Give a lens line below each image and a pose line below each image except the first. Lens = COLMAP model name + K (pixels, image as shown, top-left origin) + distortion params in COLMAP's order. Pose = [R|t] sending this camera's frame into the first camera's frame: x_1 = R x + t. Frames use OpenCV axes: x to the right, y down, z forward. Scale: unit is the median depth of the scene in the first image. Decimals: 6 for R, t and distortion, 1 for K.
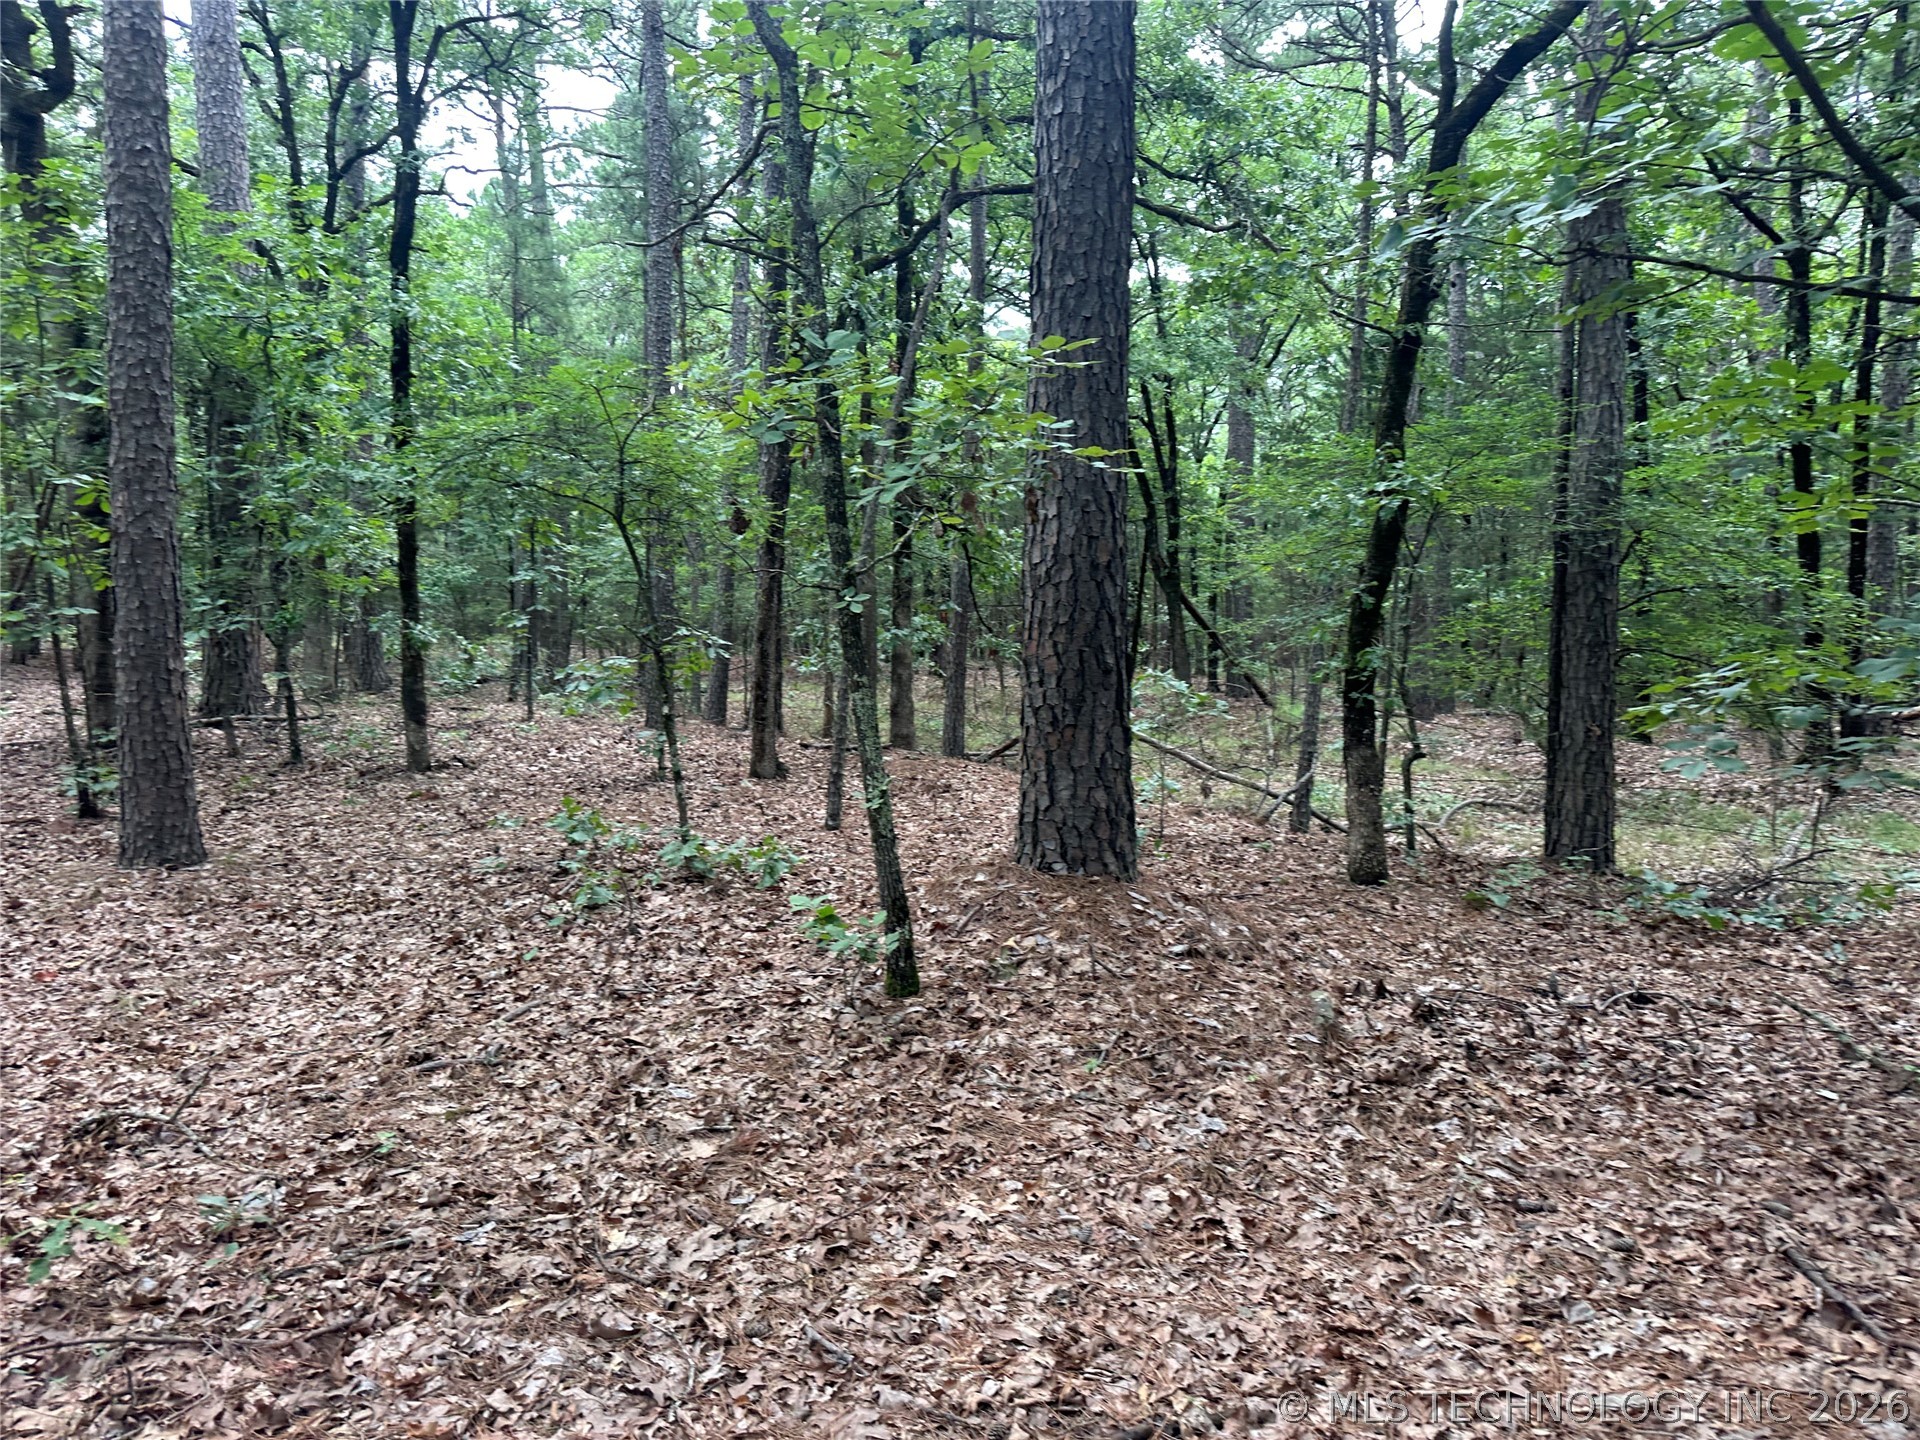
lens RADIAL K [[1343.2, 0, 960.0], [0, 1343.2, 720.0], [0, 0, 1]] dist [-0.002004, -0.061742]
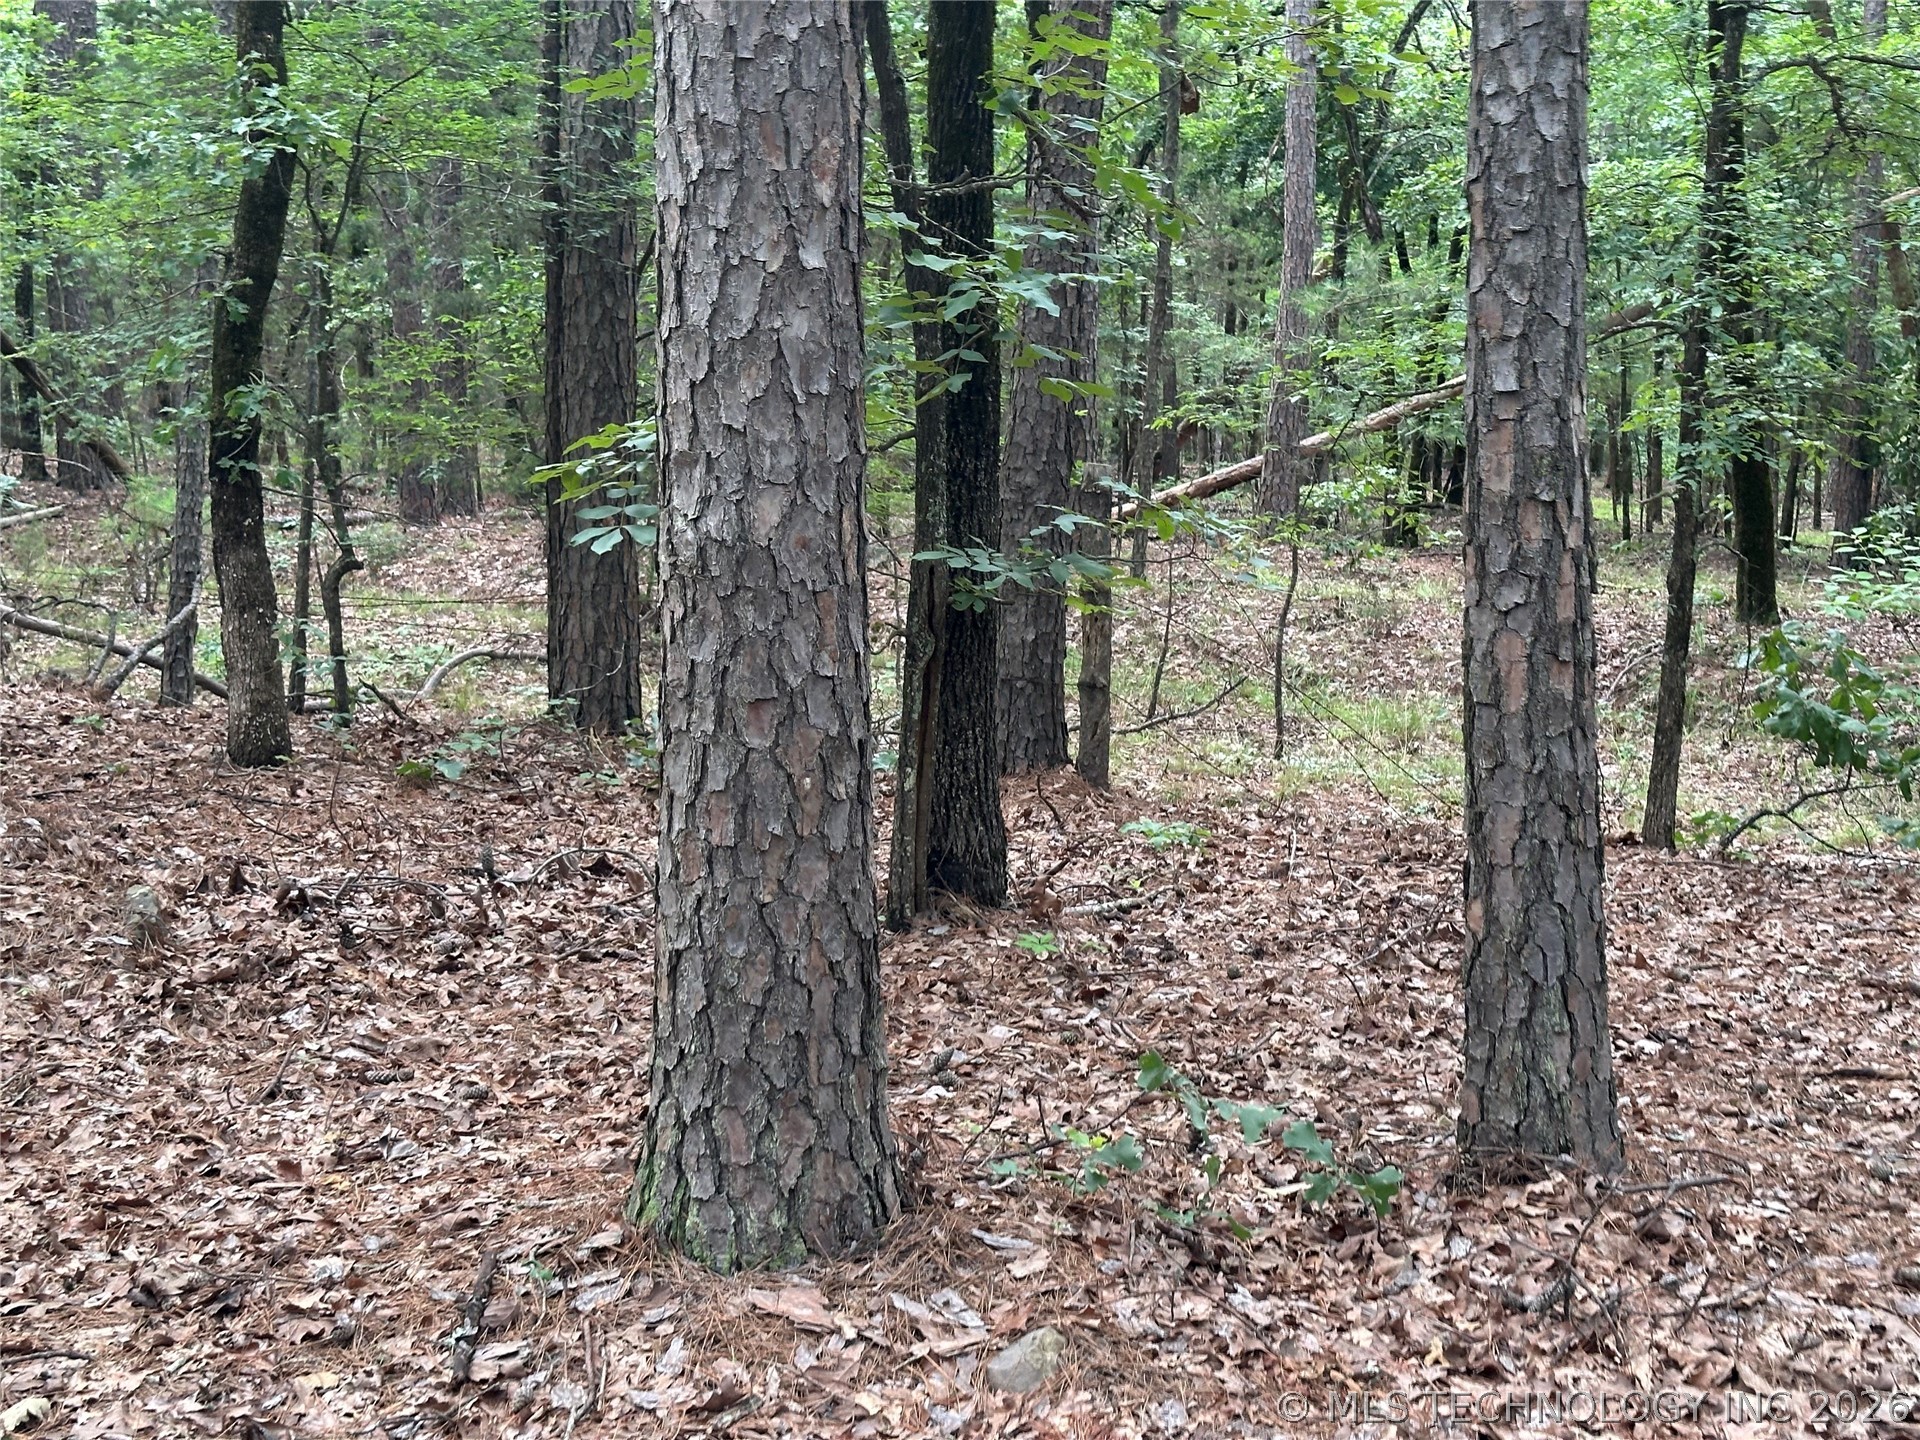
lens RADIAL K [[2633.2, 0, 962.1], [0, 2633.2, 742.0], [0, 0, 1]] dist [0.228252, -0.576586]
pose [[0.871965, -0.050596, 0.486947, -0.031185], [0.014700, 0.996903, 0.077260, 0.035088], [-0.489348, -0.060210, 0.870008, -0.448452]]
